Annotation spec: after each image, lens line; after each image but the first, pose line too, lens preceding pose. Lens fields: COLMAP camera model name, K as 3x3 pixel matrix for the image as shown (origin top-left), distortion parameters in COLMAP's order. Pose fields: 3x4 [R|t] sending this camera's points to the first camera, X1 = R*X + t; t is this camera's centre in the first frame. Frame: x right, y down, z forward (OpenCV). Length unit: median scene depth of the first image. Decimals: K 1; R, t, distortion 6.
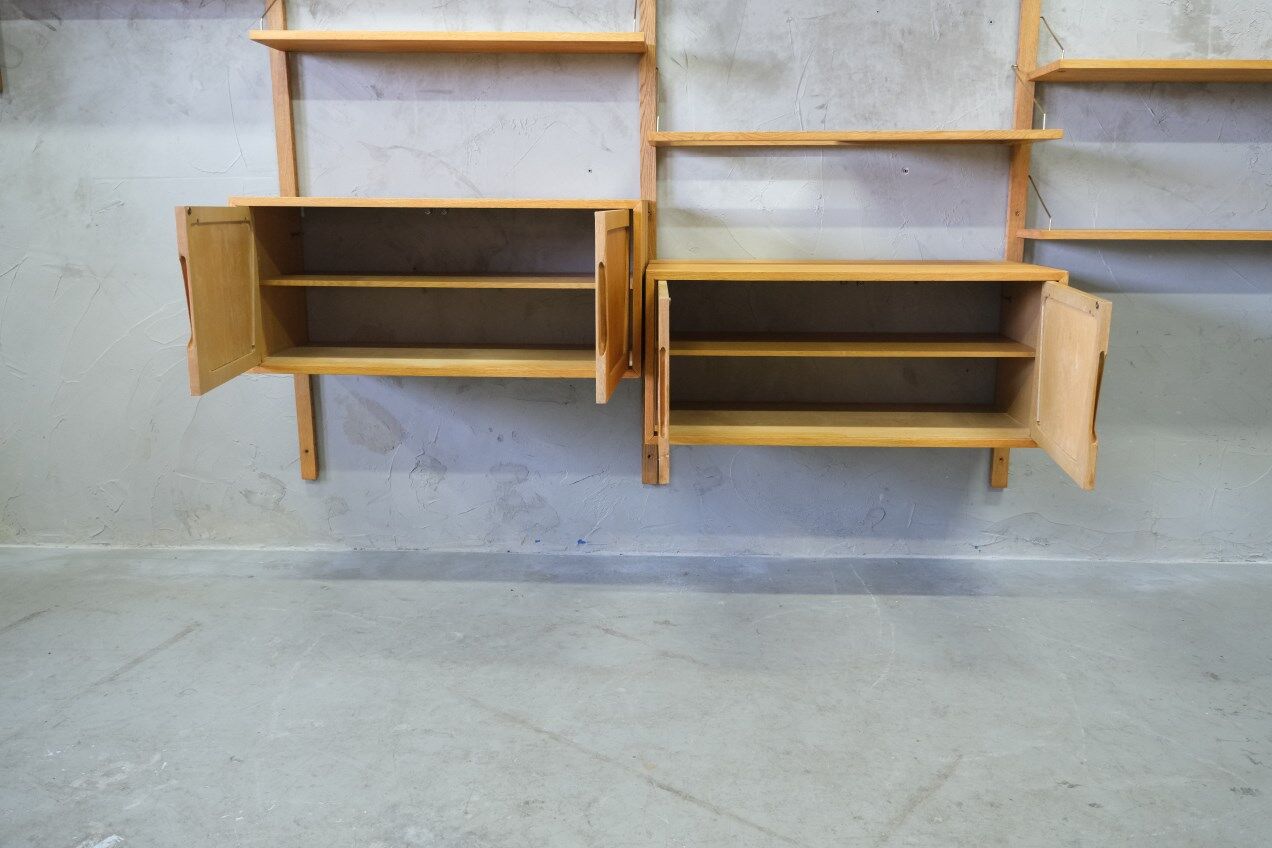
lens RADIAL K [[1027.3, 0, 634.2], [0, 1027.3, 415.6], [0, 0, 1]] dist [0.005972, 0.008234]
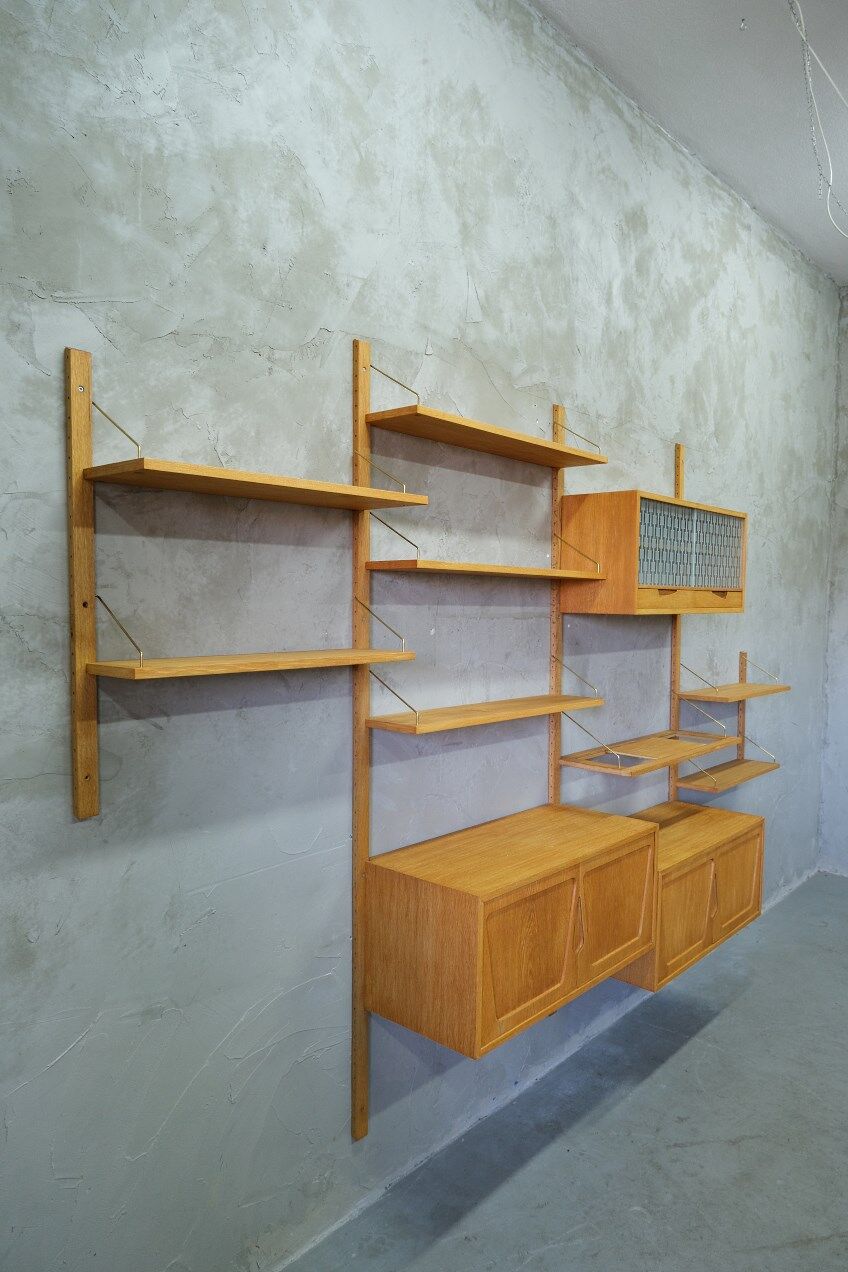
lens RADIAL K [[857.2, 0, 425.8], [0, 857.2, 634.3], [0, 0, 1]] dist [-0.013449, 0.024593]
pose [[0.630946, -0.028365, 0.775308, -0.960533], [0.145097, 0.986013, -0.082007, -0.360174], [-0.762137, 0.164237, 0.626237, 0.386682]]
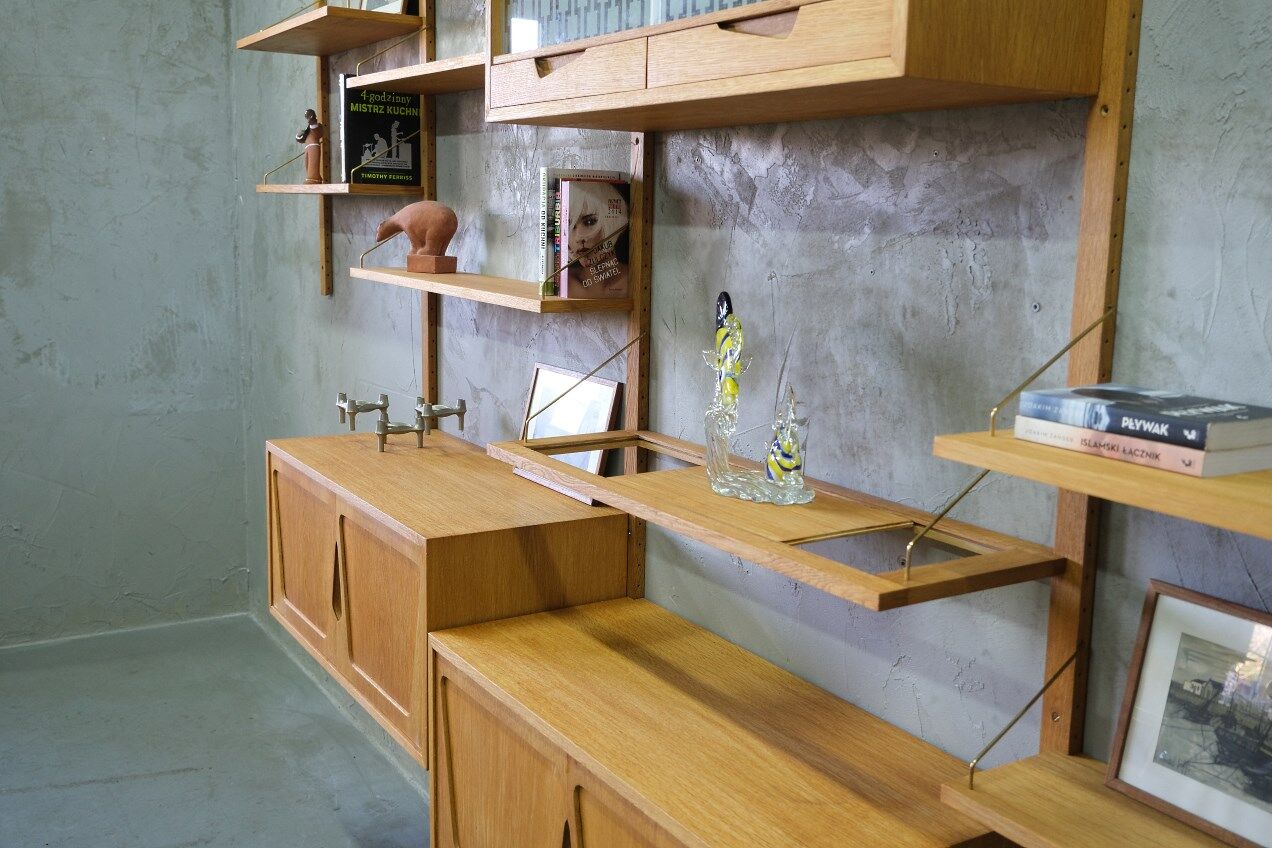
lens RADIAL K [[1245.9, 0, 637.7], [0, 1245.9, 412.9], [0, 0, 1]] dist [0.037511, -0.027778]
pose [[0.563643, 0.144024, -0.813366, 0.688051], [-0.188634, 0.981105, 0.043008, -0.312060], [0.804192, 0.129187, 0.580161, 0.506439]]
